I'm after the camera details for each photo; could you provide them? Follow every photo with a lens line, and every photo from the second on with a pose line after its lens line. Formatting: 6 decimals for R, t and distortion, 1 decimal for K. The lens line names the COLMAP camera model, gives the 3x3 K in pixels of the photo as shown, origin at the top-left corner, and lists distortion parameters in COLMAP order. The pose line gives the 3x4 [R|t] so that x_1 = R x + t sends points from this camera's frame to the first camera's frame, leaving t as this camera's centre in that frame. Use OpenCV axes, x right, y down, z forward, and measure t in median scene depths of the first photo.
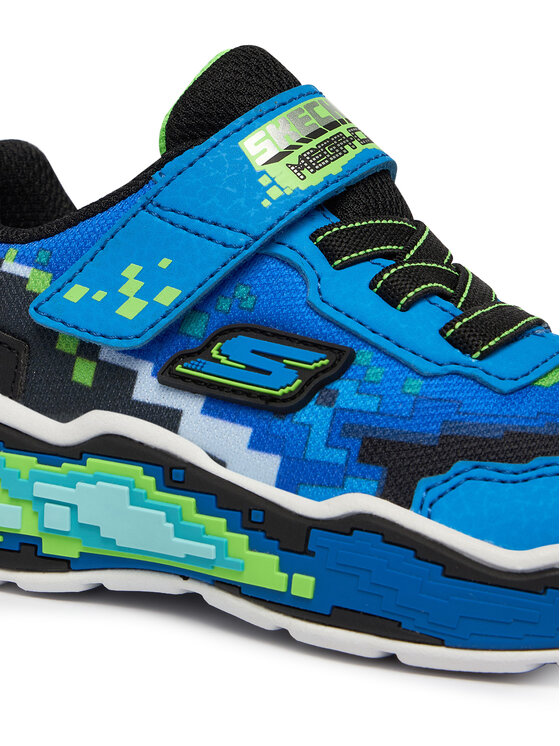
lens RADIAL K [[1762.7, 0, 280.0], [0, 1762.7, 373.0], [0, 0, 1]] dist [0.046282, 0.014052]
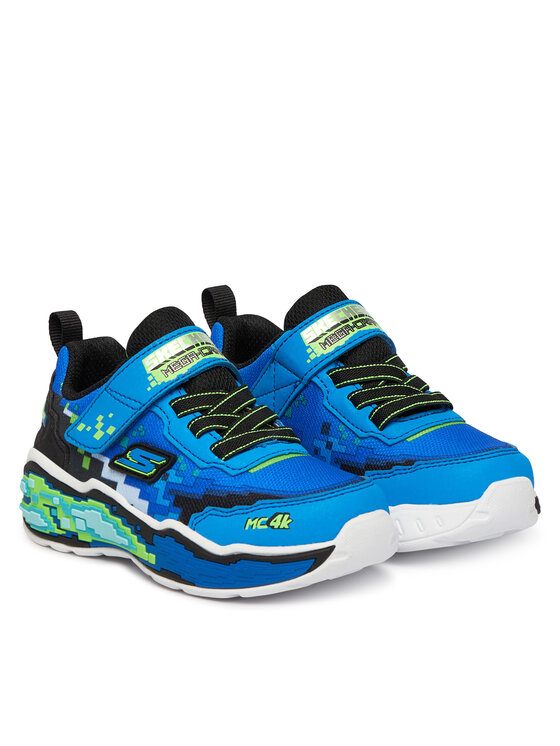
lens RADIAL K [[1549.4, 0, 280.0], [0, 1549.4, 373.0], [0, 0, 1]] dist [-0.007174, -0.083379]
pose [[0.946269, -0.020316, -0.322741, 0.801988], [0.031866, 0.999025, 0.030544, -0.173888], [0.321806, -0.039188, 0.945994, -0.836705]]
